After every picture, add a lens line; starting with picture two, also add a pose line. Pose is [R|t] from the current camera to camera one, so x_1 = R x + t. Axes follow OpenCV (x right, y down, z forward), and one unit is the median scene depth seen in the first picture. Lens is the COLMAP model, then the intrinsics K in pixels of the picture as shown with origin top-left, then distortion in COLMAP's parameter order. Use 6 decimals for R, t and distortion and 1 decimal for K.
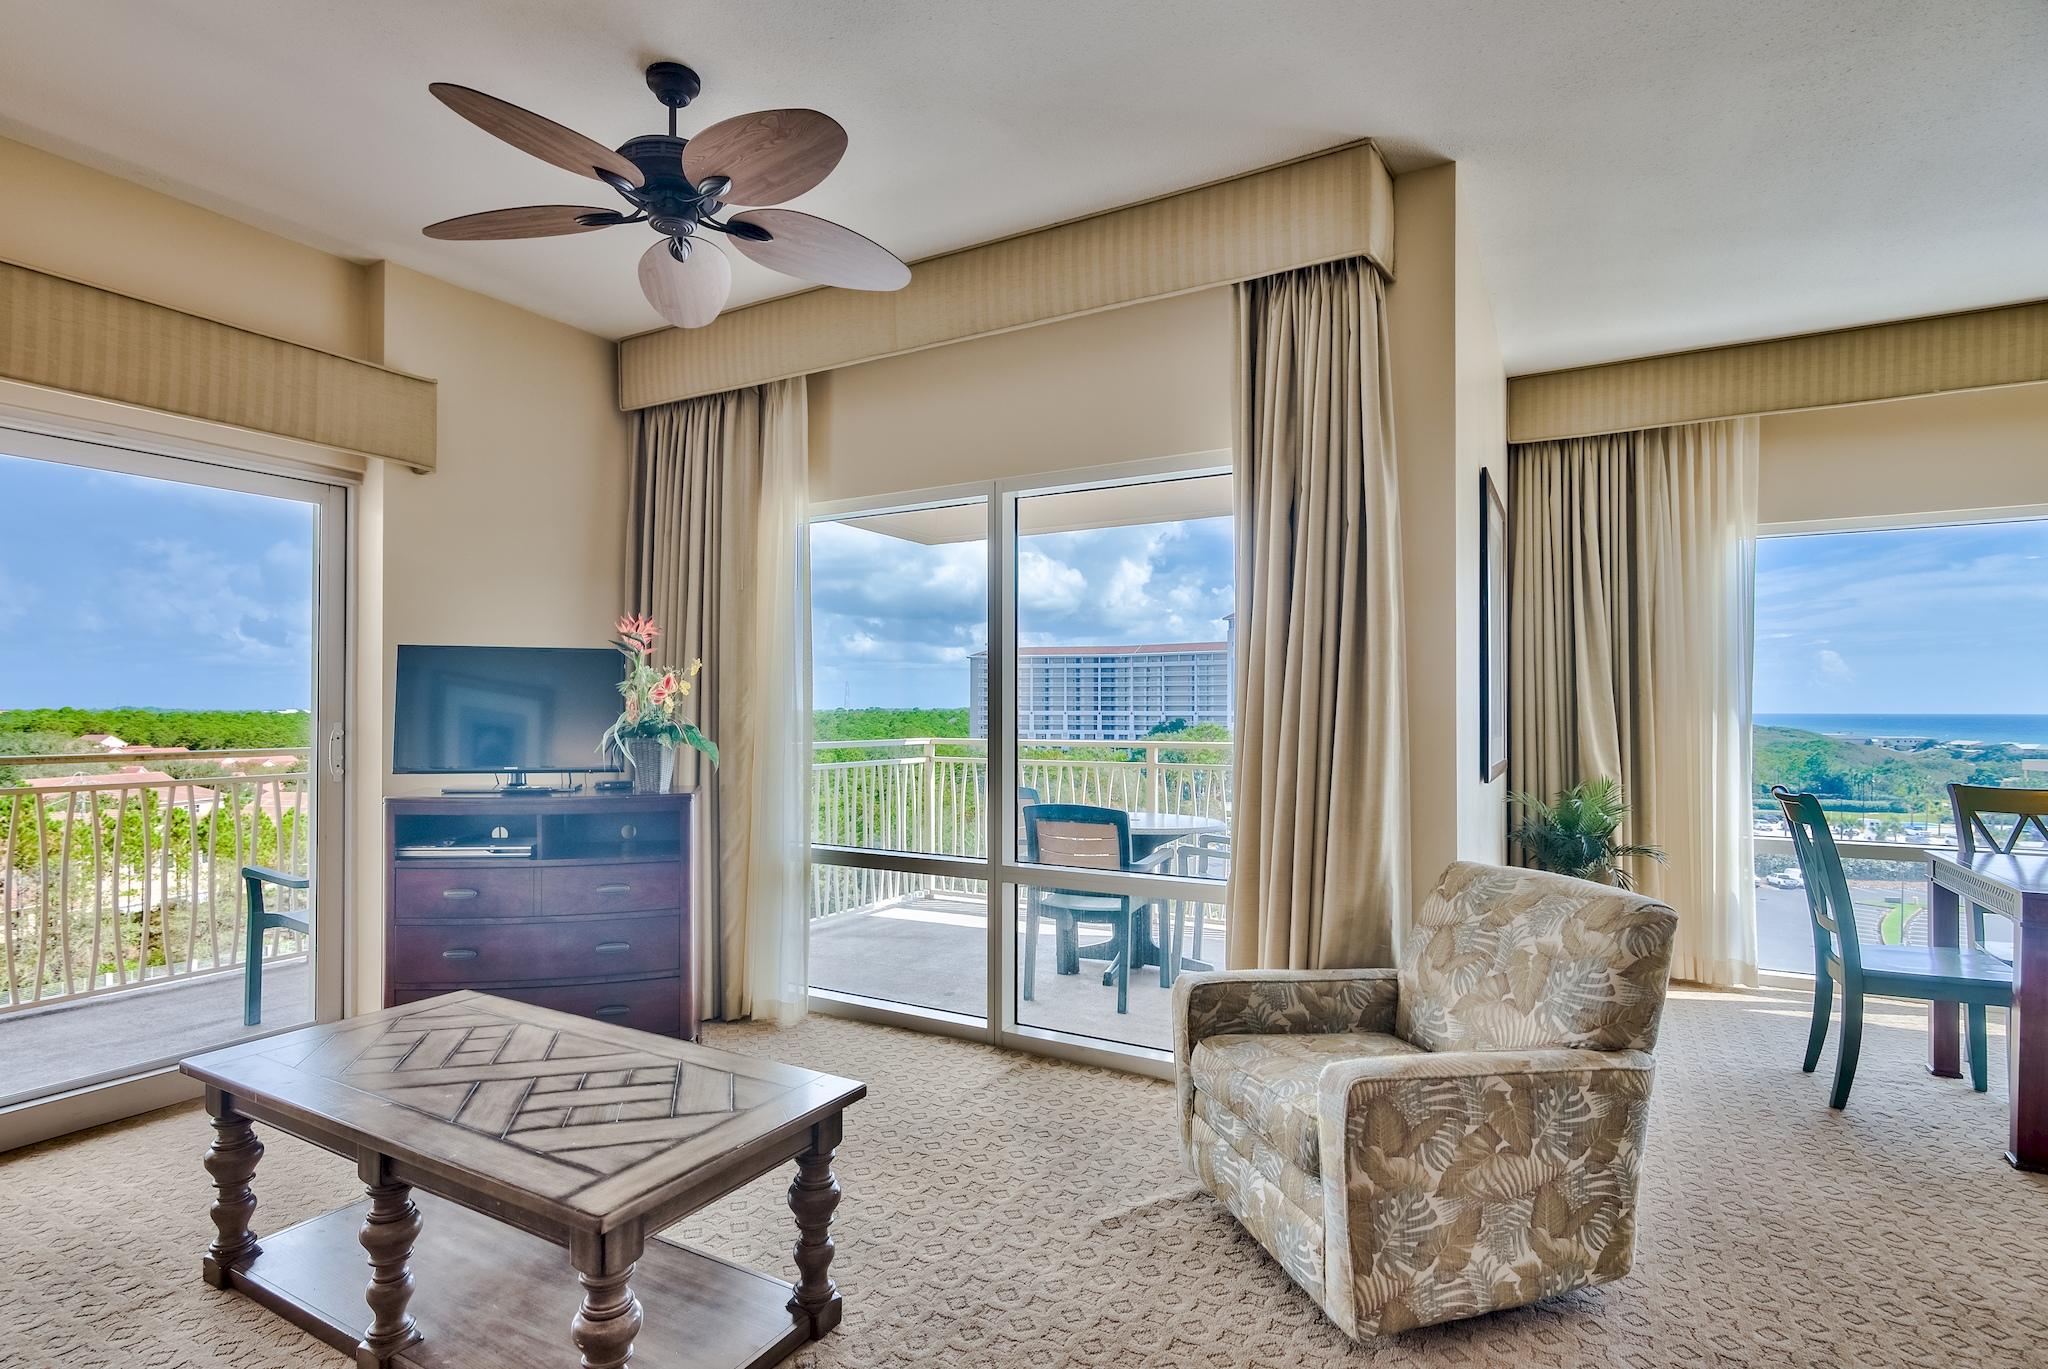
lens RADIAL K [[1035.4, 0, 1008.4], [0, 1035.4, 709.9], [0, 0, 1]] dist [-0.003706, -0.000487]
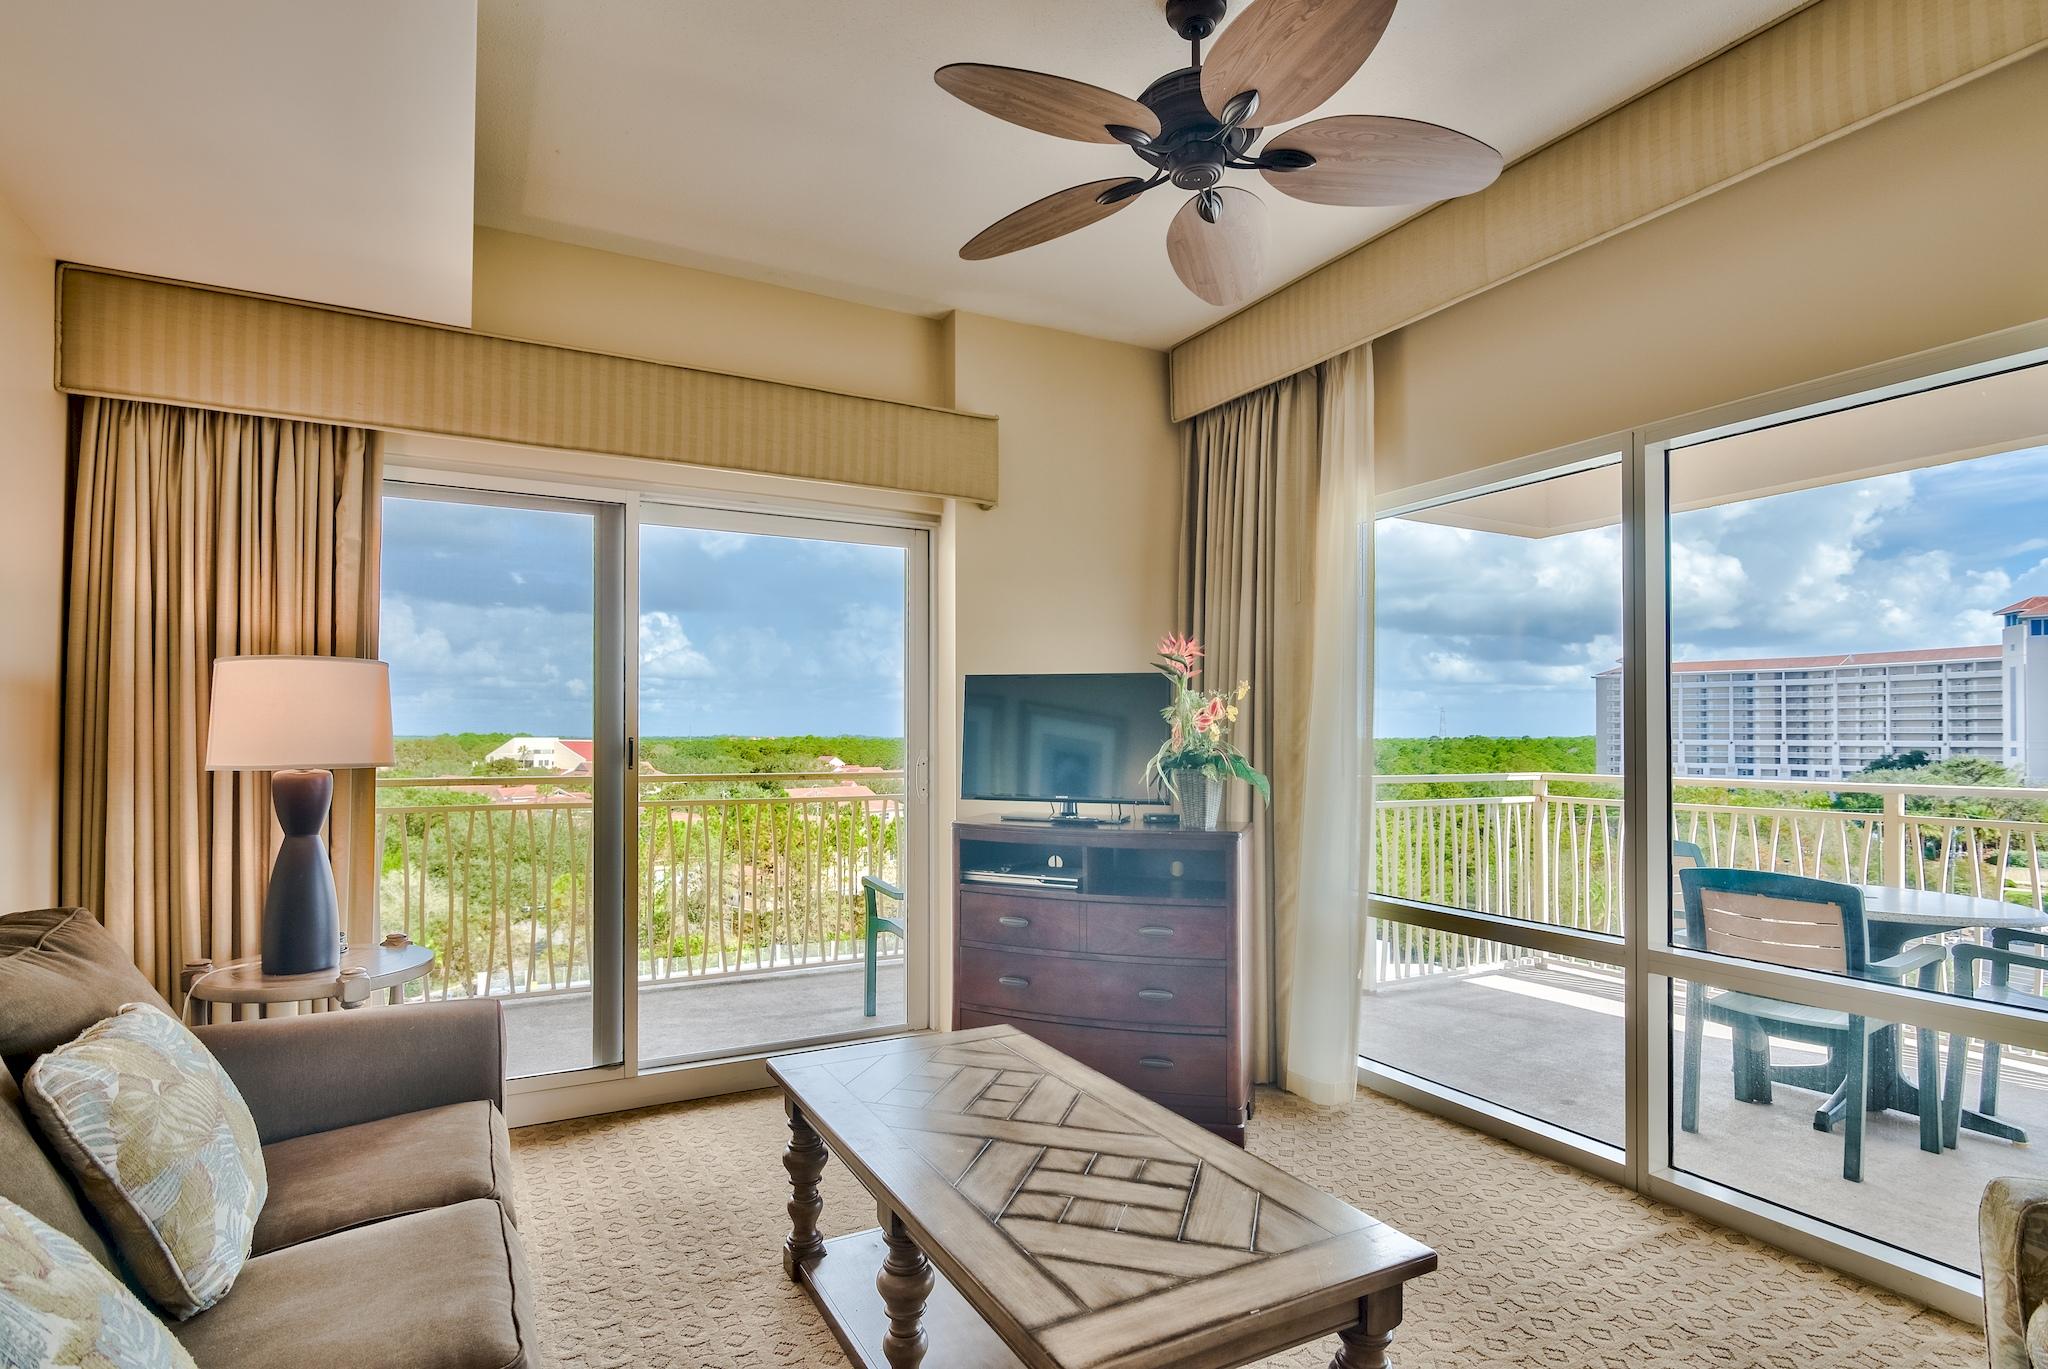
lens RADIAL K [[1035.4, 0, 1010.7], [0, 1035.4, 723.1], [0, 0, 1]] dist [-0.003706, -0.000487]
pose [[0.851573, -0.005872, -0.524203, -0.005959], [-0.001611, 0.999903, -0.013818, -0.000408], [0.524233, 0.012611, 0.851481, 0.136962]]
